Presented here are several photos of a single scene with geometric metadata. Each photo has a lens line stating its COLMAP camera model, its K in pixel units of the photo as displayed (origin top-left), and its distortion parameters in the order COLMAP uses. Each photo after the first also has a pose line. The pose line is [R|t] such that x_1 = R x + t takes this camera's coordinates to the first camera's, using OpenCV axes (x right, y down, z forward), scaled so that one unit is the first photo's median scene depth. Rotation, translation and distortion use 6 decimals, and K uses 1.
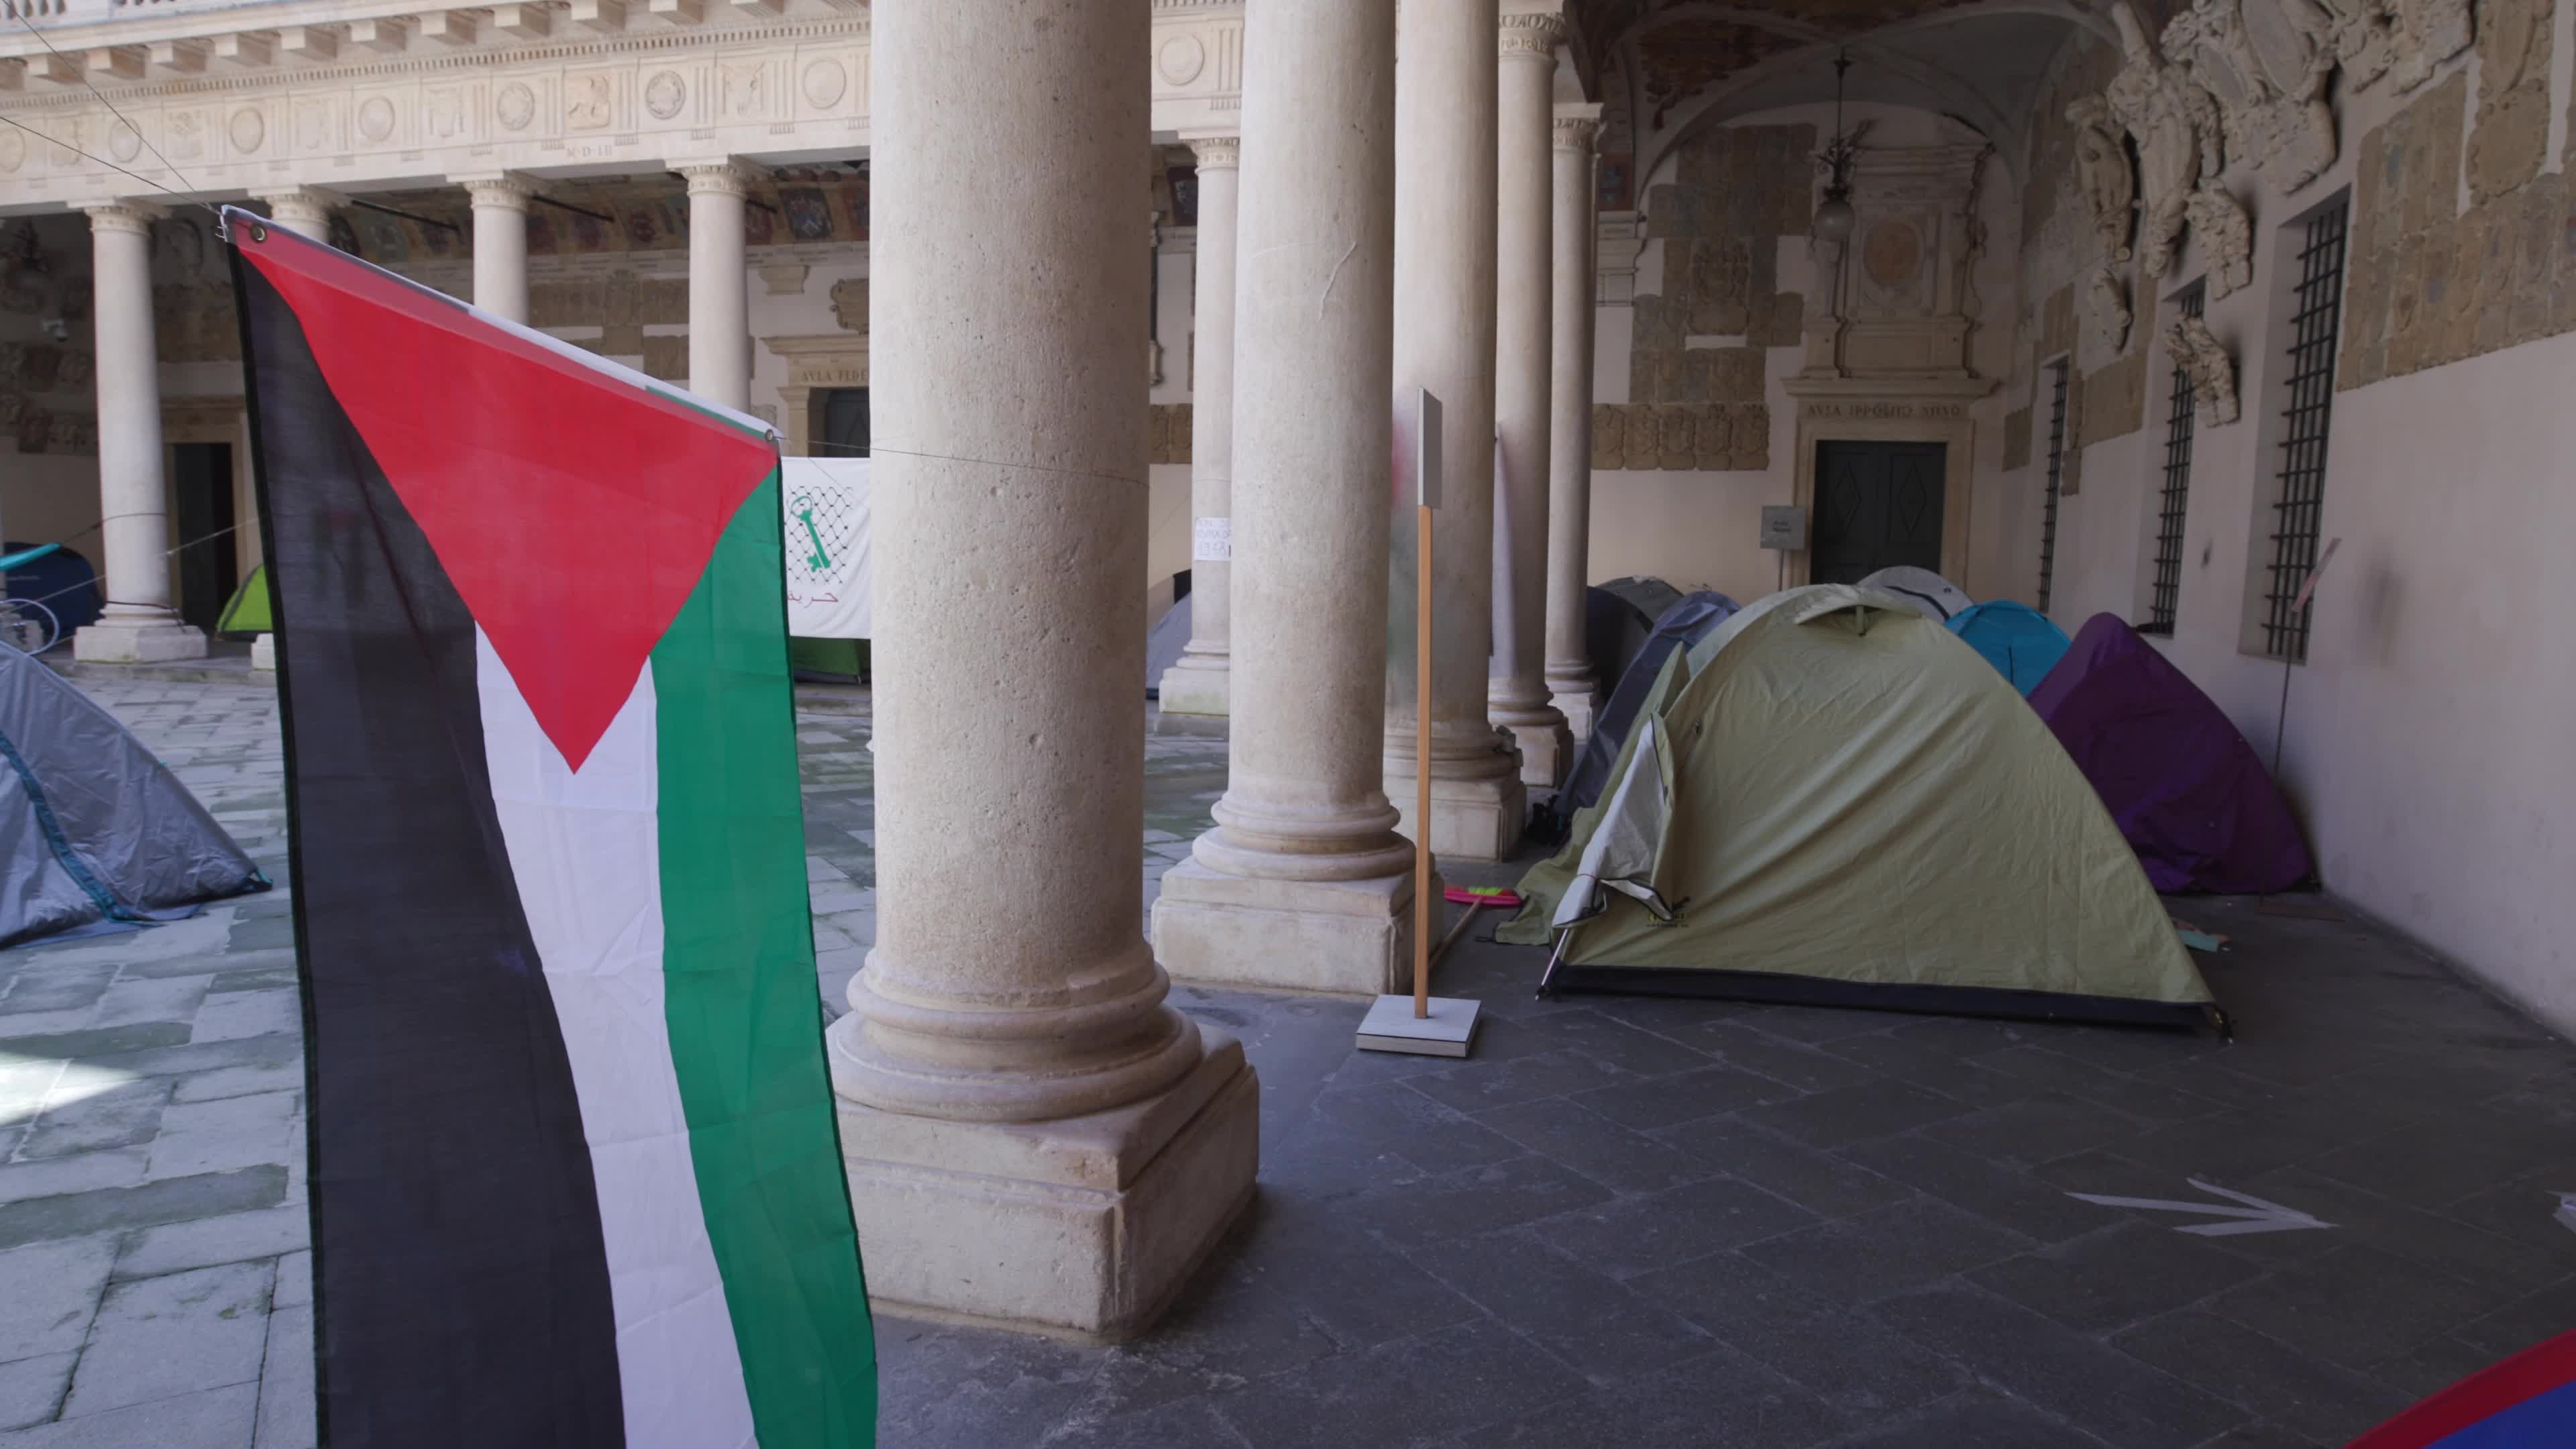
lens RADIAL K [[1632.4, 0, 1287.6], [0, 1632.4, 725.7], [0, 0, 1]] dist [-0.034788, 0.011331]
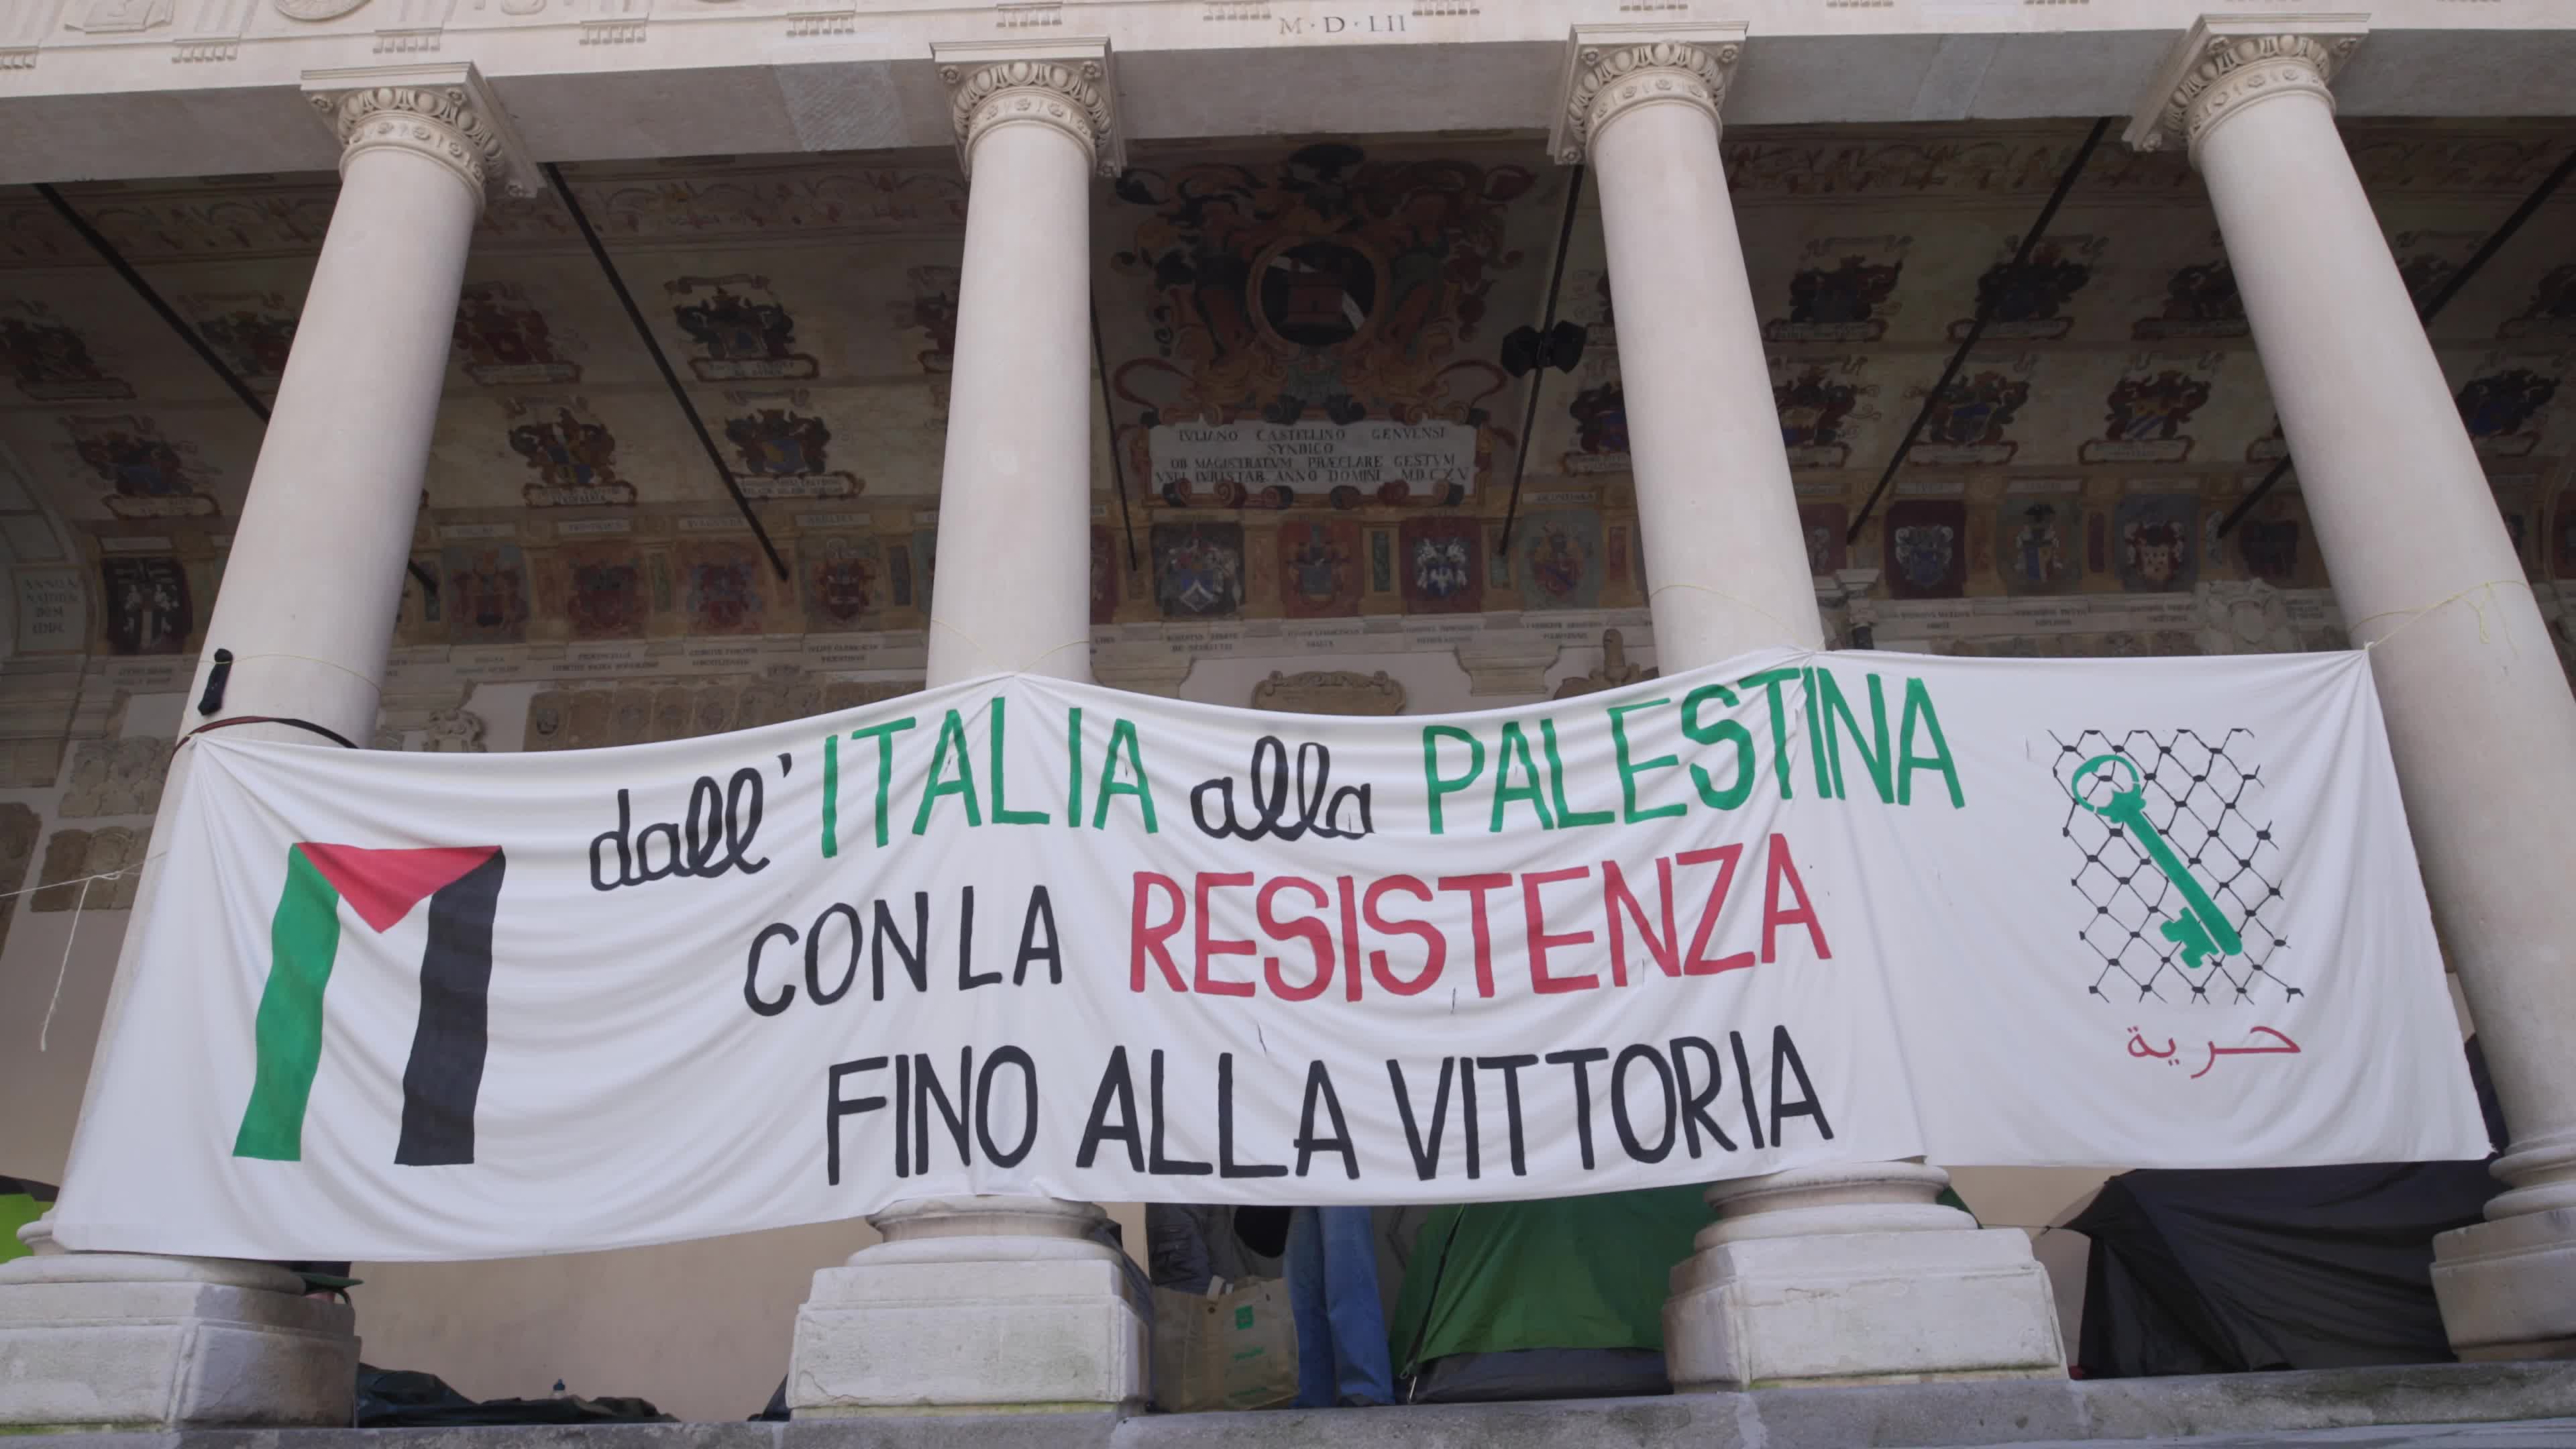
lens RADIAL K [[1632.4, 0, 1290.8], [0, 1632.4, 725.6], [0, 0, 1]] dist [-0.034788, 0.011331]
pose [[0.963235, 0.063532, 0.261041, -0.552139], [0.076639, 0.866287, -0.493633, 0.009239], [-0.257498, 0.495490, 0.829569, 0.755240]]
